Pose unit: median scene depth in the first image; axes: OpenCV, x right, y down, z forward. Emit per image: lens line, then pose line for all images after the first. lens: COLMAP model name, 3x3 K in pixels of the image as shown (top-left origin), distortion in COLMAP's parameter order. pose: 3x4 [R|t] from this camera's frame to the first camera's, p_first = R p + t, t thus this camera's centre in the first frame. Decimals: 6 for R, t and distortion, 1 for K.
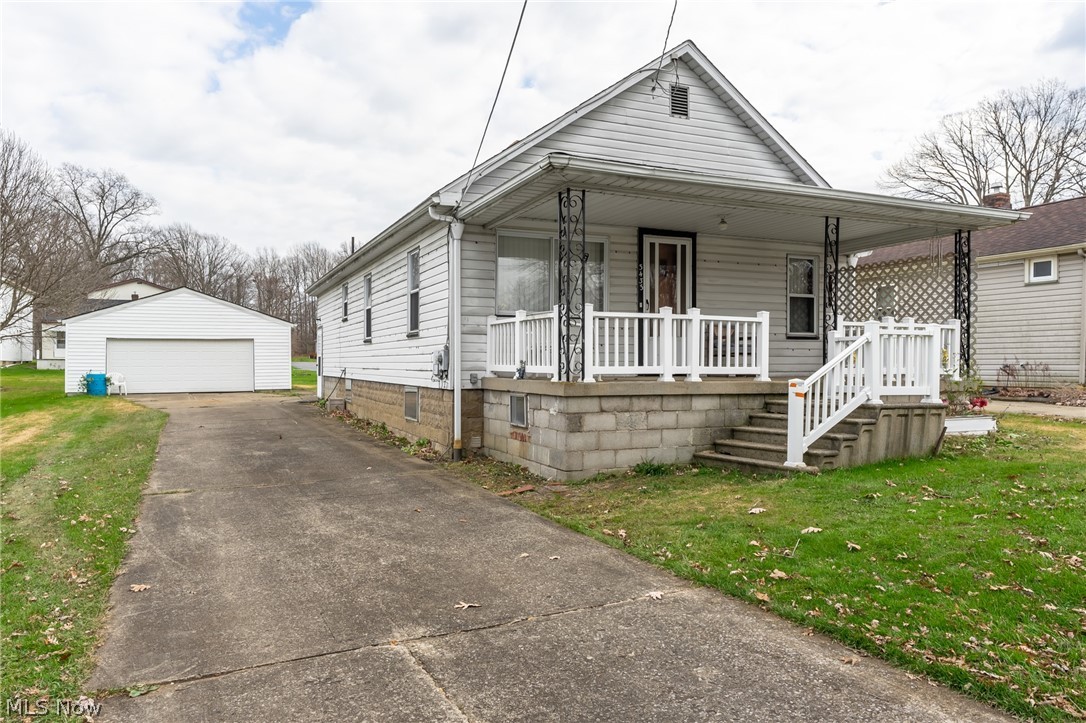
lens RADIAL K [[684.3, 0, 463.2], [0, 684.3, 345.3], [0, 0, 1]] dist [-0.002058, -0.005196]
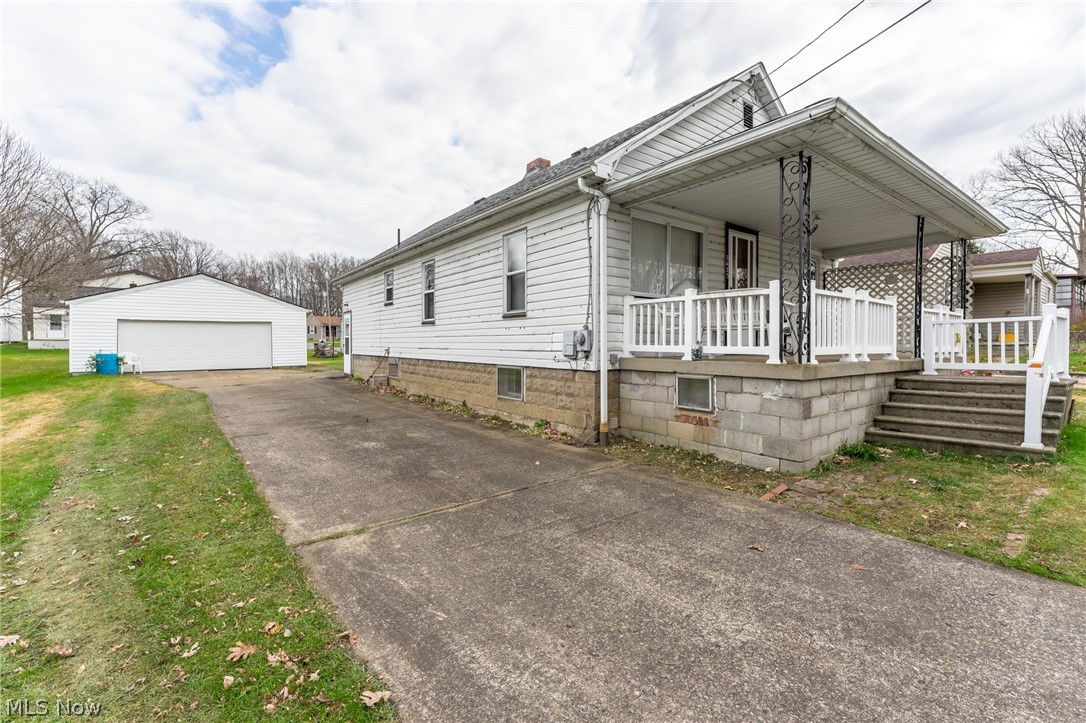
lens RADIAL K [[459.9, 0, 536.2], [0, 459.9, 355.7], [0, 0, 1]] dist [-0.008829, 0.001785]
pose [[0.959054, -0.010828, 0.283016, -0.224580], [-0.005134, 0.998440, 0.055596, 0.005056], [-0.283176, -0.054773, 0.957503, 0.318923]]
